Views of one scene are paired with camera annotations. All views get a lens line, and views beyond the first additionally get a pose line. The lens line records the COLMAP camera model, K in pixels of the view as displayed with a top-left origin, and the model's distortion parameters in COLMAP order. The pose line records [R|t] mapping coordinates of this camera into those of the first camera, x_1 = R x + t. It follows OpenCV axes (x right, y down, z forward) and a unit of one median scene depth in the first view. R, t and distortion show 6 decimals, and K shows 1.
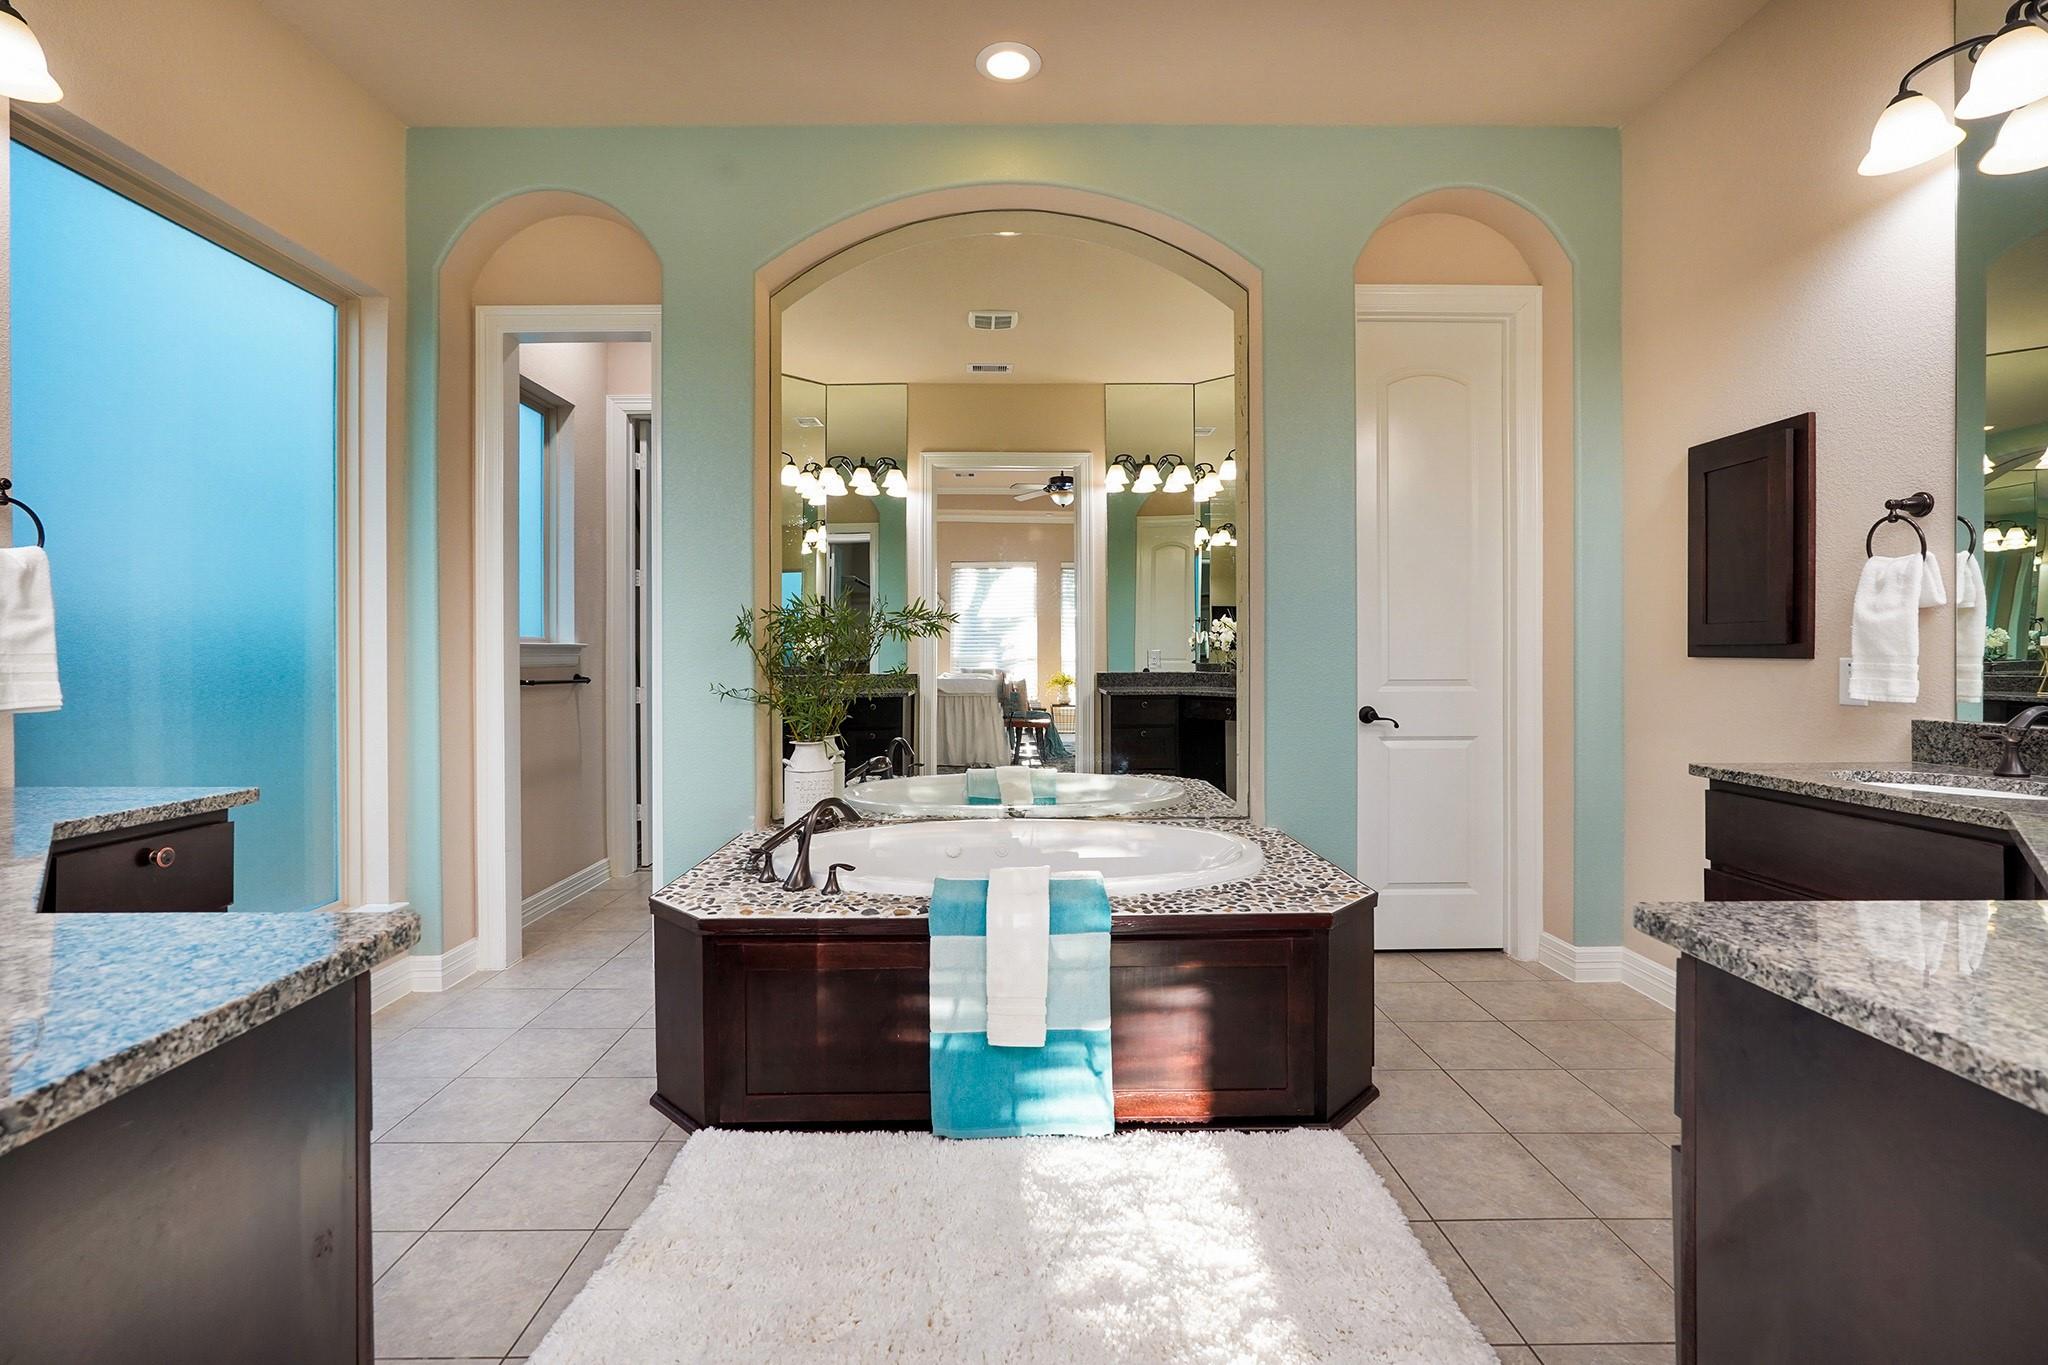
lens RADIAL K [[917.6, 0, 1020.8], [0, 917.6, 673.1], [0, 0, 1]] dist [-0.017959, 0.008669]
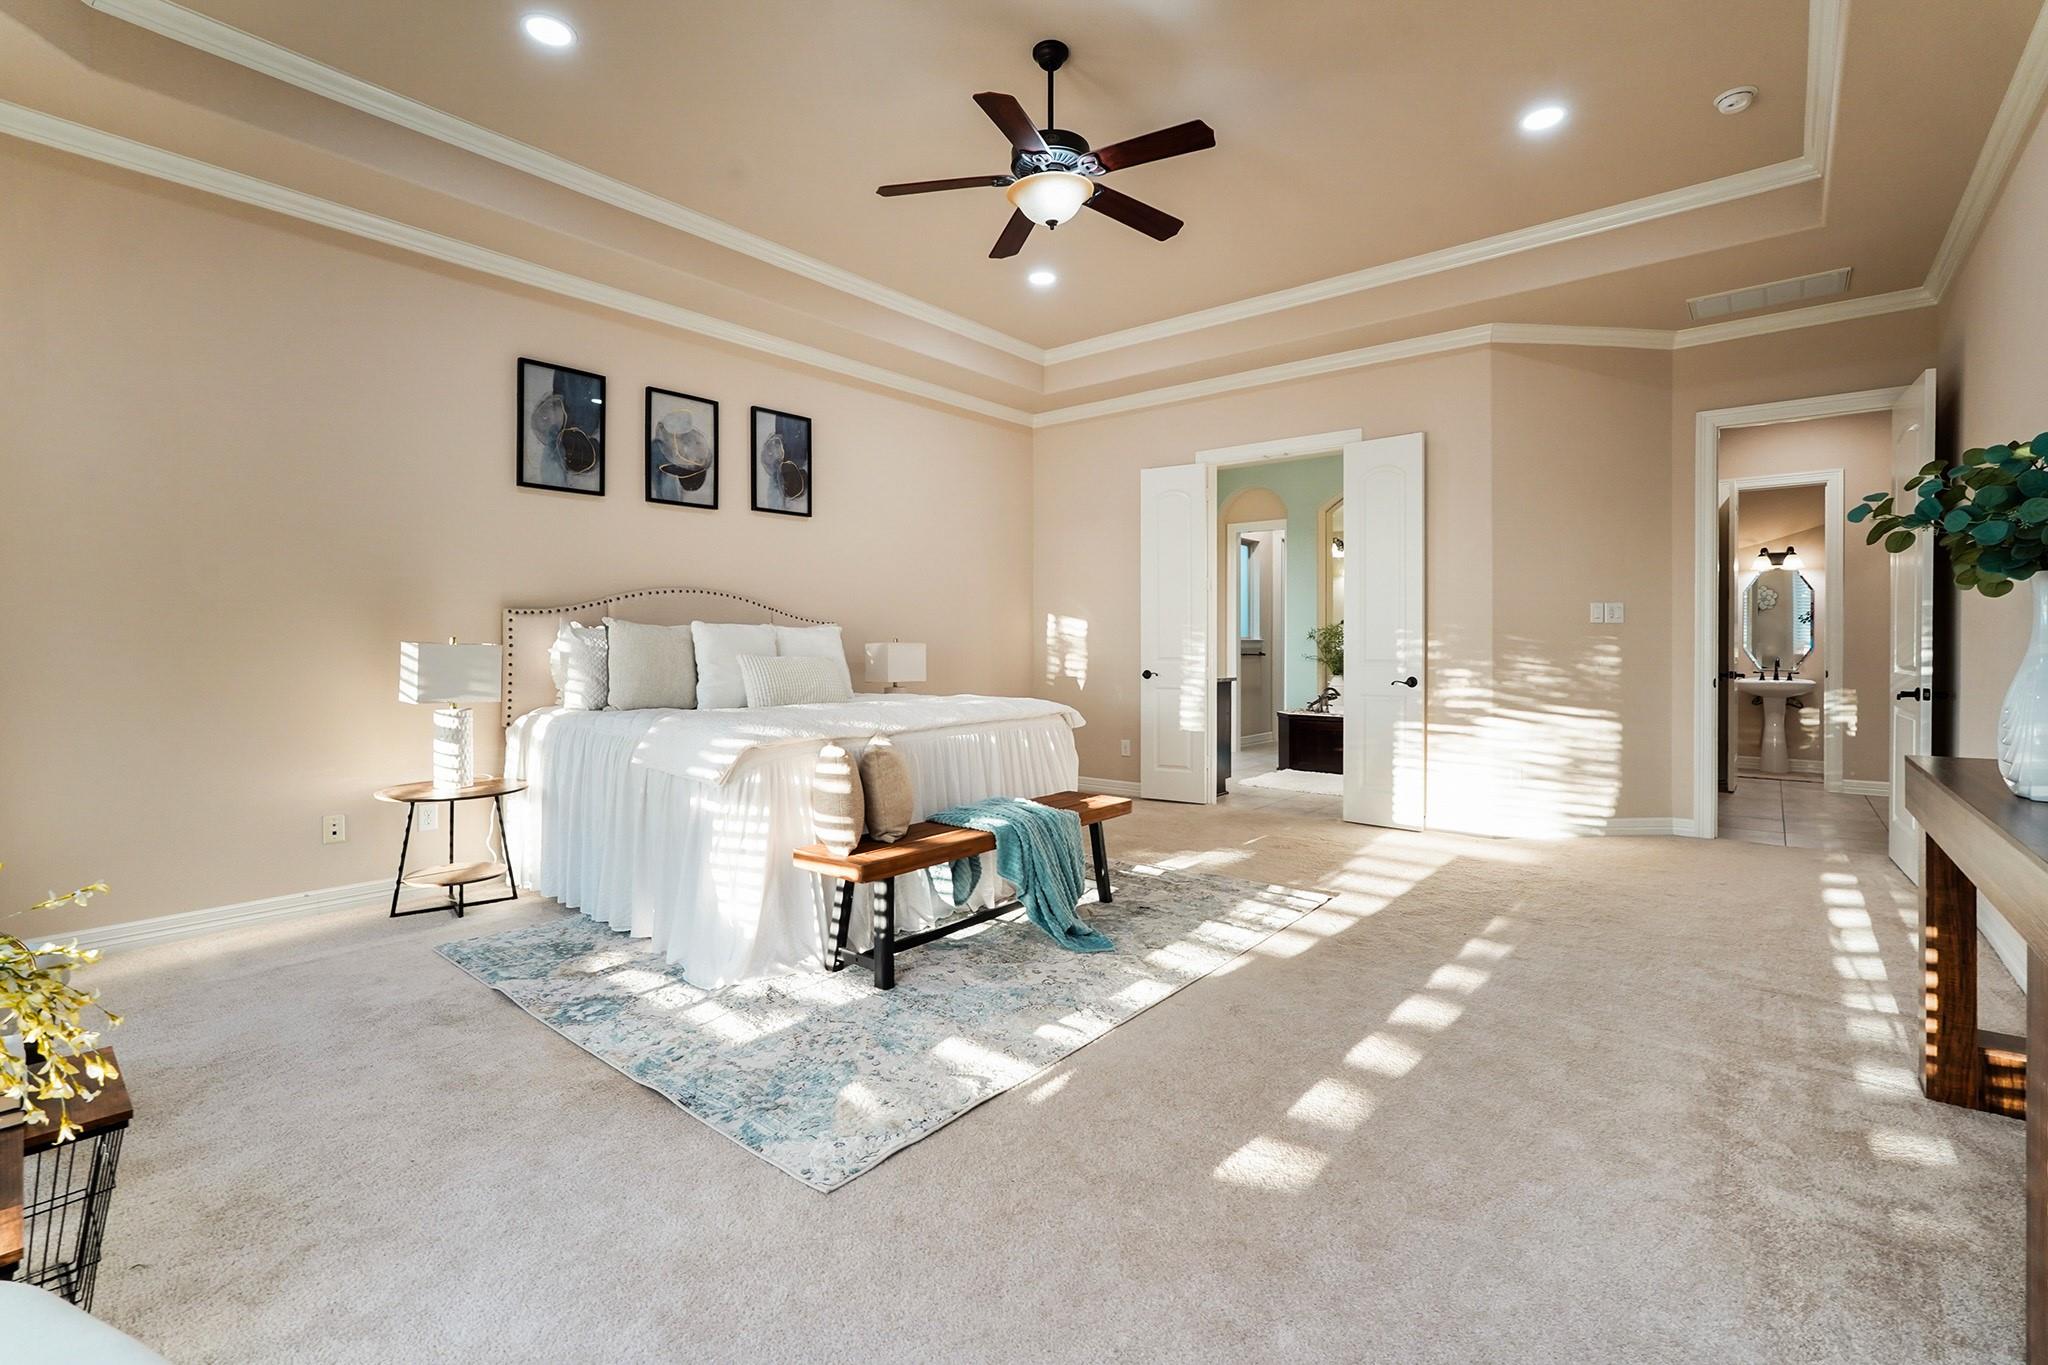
lens RADIAL K [[917.6, 0, 1021.9], [0, 917.6, 665.1], [0, 0, 1]] dist [-0.017959, 0.008669]
pose [[0.760078, 0.011307, -0.649734, 0.721763], [-0.006477, 0.999931, 0.009825, 0.020968], [0.649800, -0.003260, 0.760099, -1.479605]]
